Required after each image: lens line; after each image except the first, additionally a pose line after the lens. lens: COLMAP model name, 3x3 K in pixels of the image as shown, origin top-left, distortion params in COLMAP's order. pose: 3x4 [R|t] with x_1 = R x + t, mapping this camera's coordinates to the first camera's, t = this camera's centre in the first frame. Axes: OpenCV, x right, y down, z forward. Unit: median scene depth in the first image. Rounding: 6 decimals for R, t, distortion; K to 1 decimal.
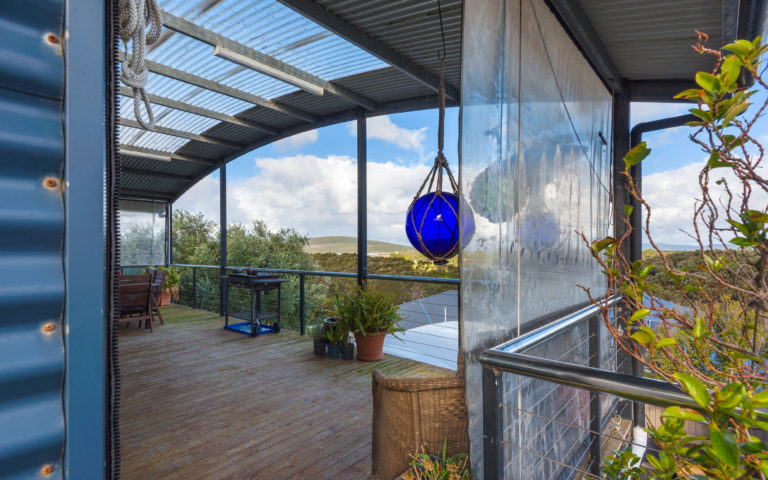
lens RADIAL K [[360.3, 0, 382.5], [0, 360.3, 252.0], [0, 0, 1]] dist [0.001981, -0.000160]
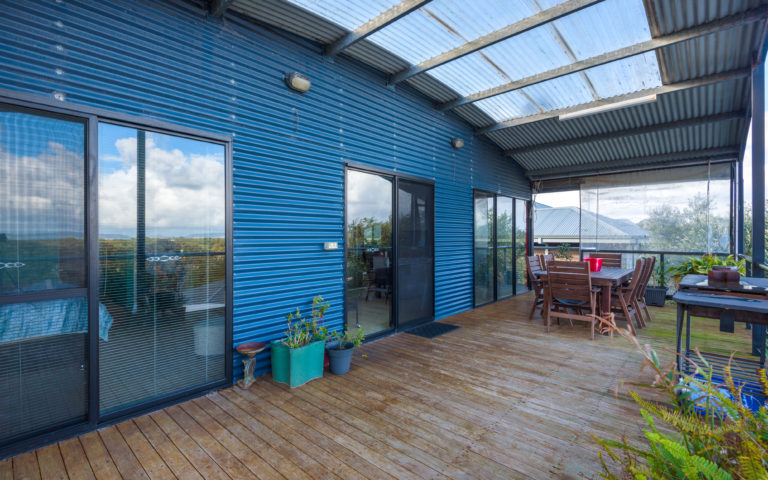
lens RADIAL K [[348.5, 0, 382.6], [0, 348.5, 236.2], [0, 0, 1]] dist [0.010708, -0.000263]
pose [[0.001561, 0.004914, -0.999987, 0.090766], [-0.009833, 0.999940, 0.004898, 0.007872], [0.999950, 0.009825, 0.001609, 0.599105]]
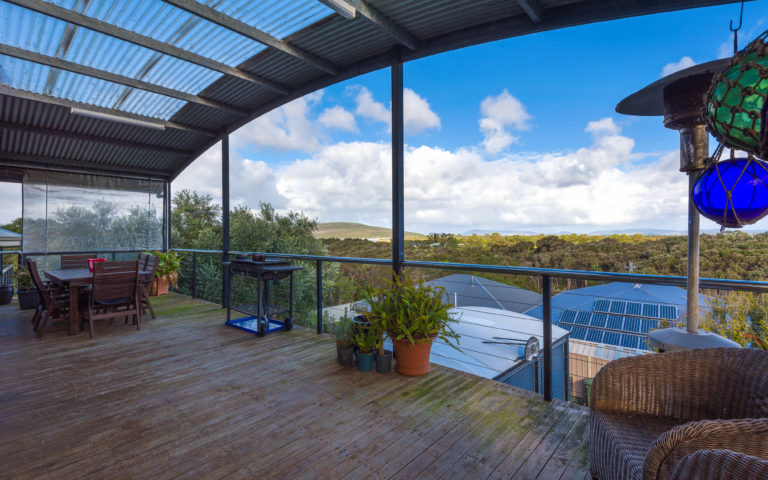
lens RADIAL K [[348.5, 0, 382.6], [0, 348.5, 236.2], [0, 0, 1]] dist [0.010708, -0.000263]
pose [[0.999983, -0.001540, -0.005577, -0.072397], [0.001523, 0.999994, -0.003194, 0.008364], [0.005582, 0.003185, 0.999979, 0.197494]]
